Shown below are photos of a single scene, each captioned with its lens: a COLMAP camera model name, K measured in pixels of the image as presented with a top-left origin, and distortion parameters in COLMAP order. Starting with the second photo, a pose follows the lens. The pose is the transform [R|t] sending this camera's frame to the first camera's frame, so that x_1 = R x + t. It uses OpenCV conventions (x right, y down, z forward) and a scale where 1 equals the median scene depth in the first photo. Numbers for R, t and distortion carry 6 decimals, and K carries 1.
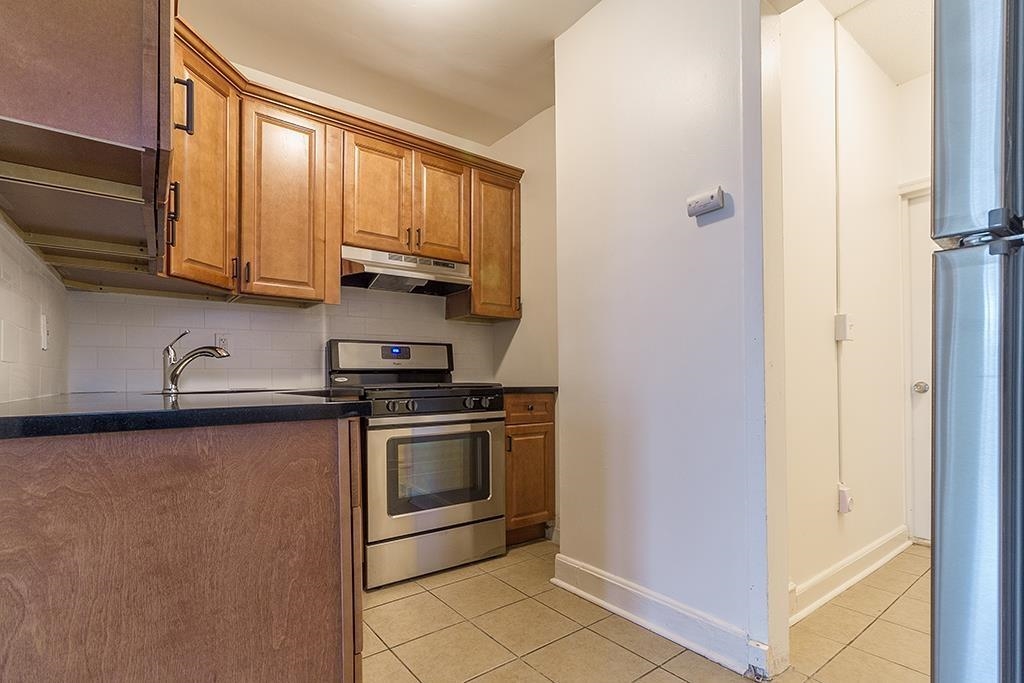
lens RADIAL K [[486.4, 0, 512.5], [0, 486.4, 381.3], [0, 0, 1]] dist [0.000205, 0.000461]
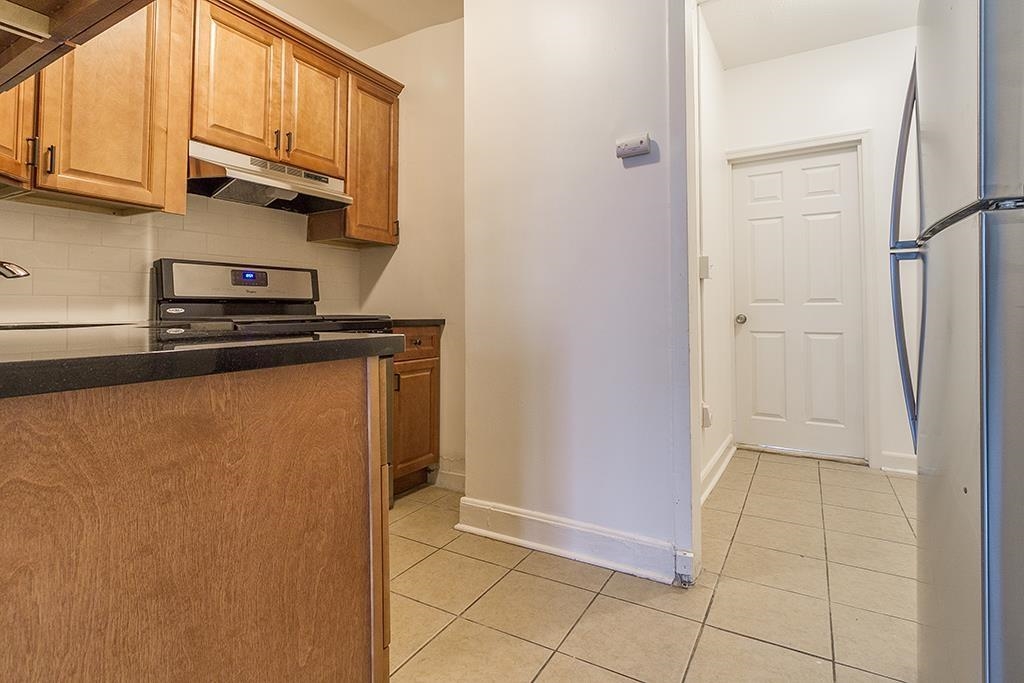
lens RADIAL K [[504.2, 0, 512.1], [0, 504.2, 303.5], [0, 0, 1]] dist [0.000648, -0.000184]
pose [[0.924702, 0.009765, 0.380566, -0.173439], [-0.001194, 0.999740, -0.022751, 0.002898], [-0.380690, 0.020584, 0.924474, 0.051796]]
